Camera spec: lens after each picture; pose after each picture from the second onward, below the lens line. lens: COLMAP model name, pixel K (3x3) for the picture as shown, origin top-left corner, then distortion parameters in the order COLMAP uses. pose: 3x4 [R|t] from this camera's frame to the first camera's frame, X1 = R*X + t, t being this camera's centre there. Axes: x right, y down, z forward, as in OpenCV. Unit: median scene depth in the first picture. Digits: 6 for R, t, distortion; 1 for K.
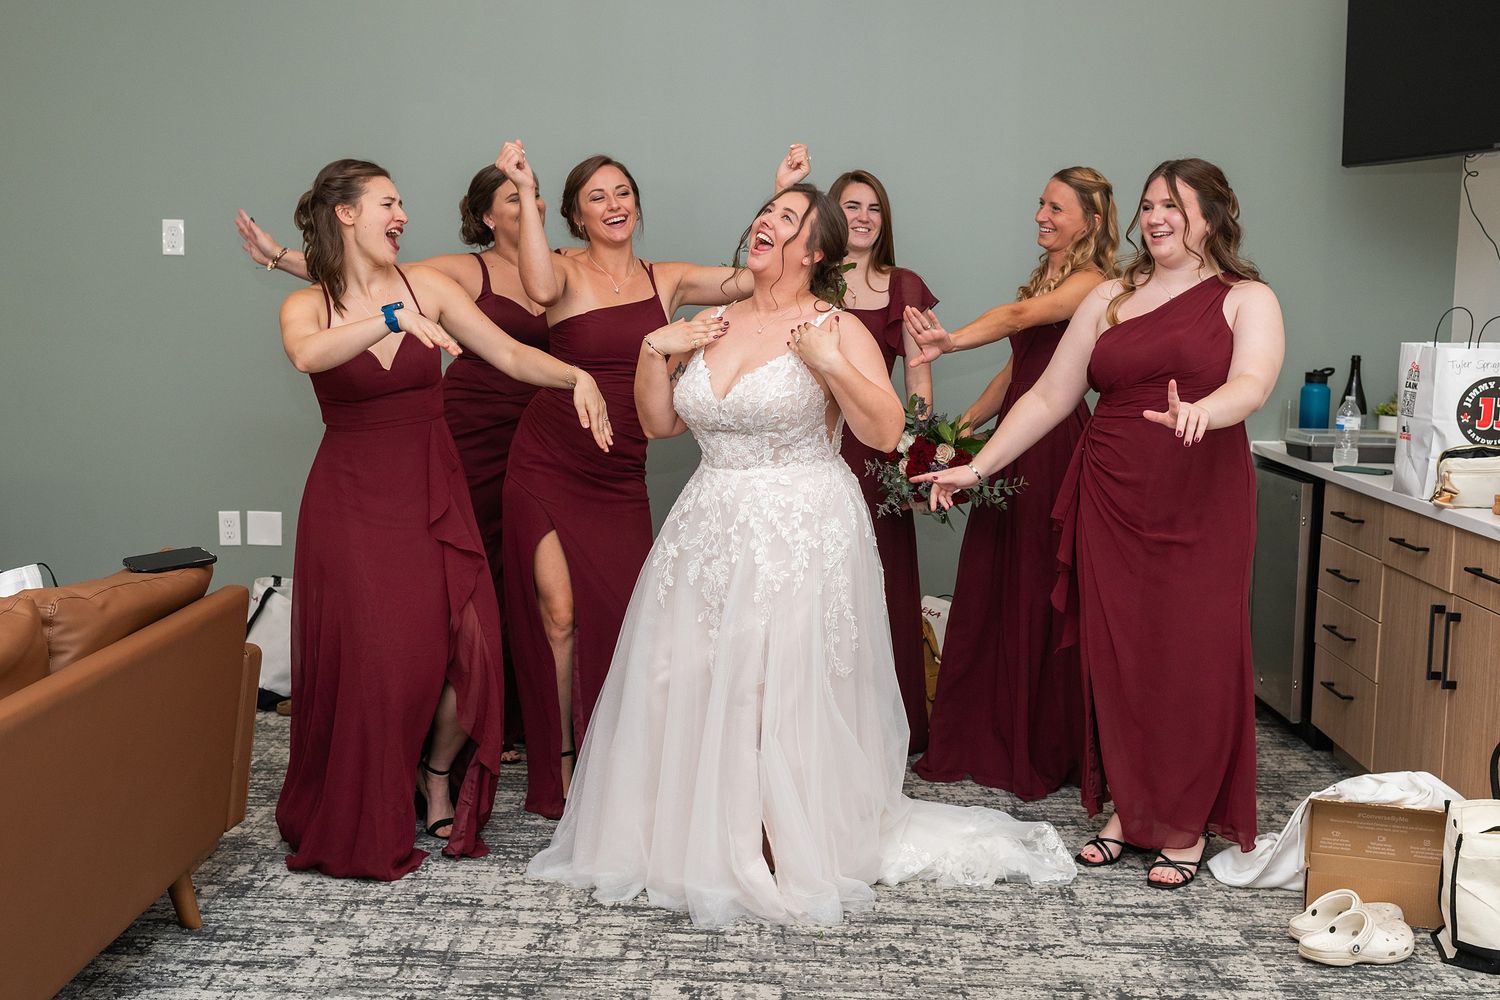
lens RADIAL K [[1498.6, 0, 745.6], [0, 1498.6, 500.9], [0, 0, 1]] dist [-0.002075, 0.000000]
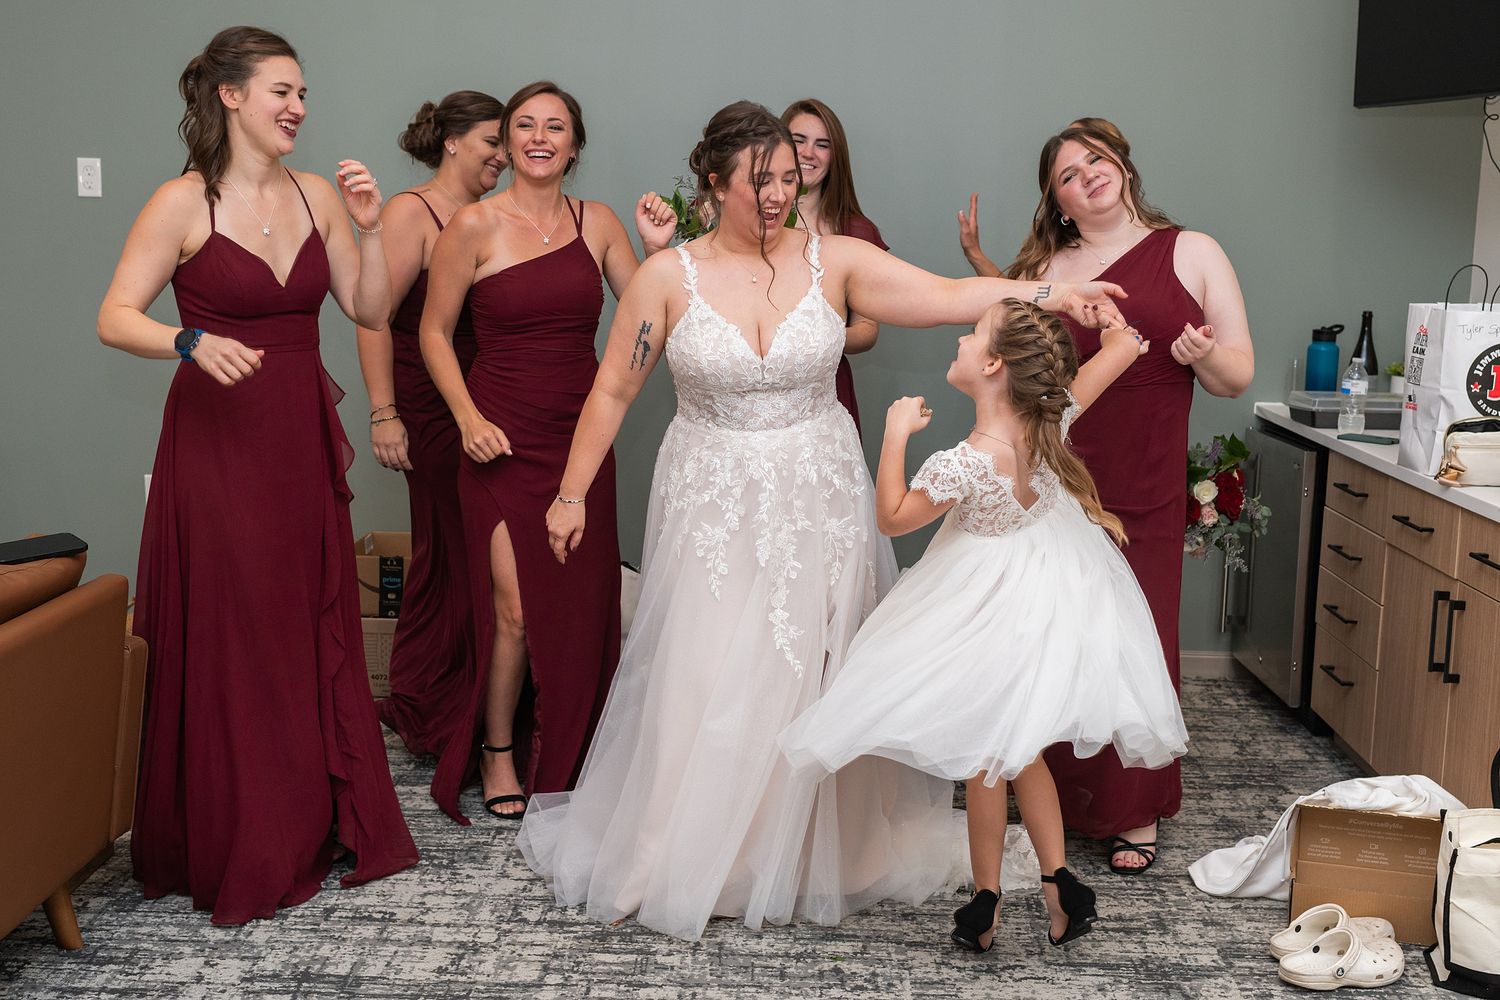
lens RADIAL K [[1498.6, 0, 812.8], [0, 1498.6, 482.6], [0, 0, 1]] dist [-0.002075, 0.000000]
pose [[0.999939, 0.002301, 0.010845, 0.070841], [-0.002722, 0.999236, 0.038983, -0.034850], [-0.010747, -0.039010, 0.999181, 0.093397]]
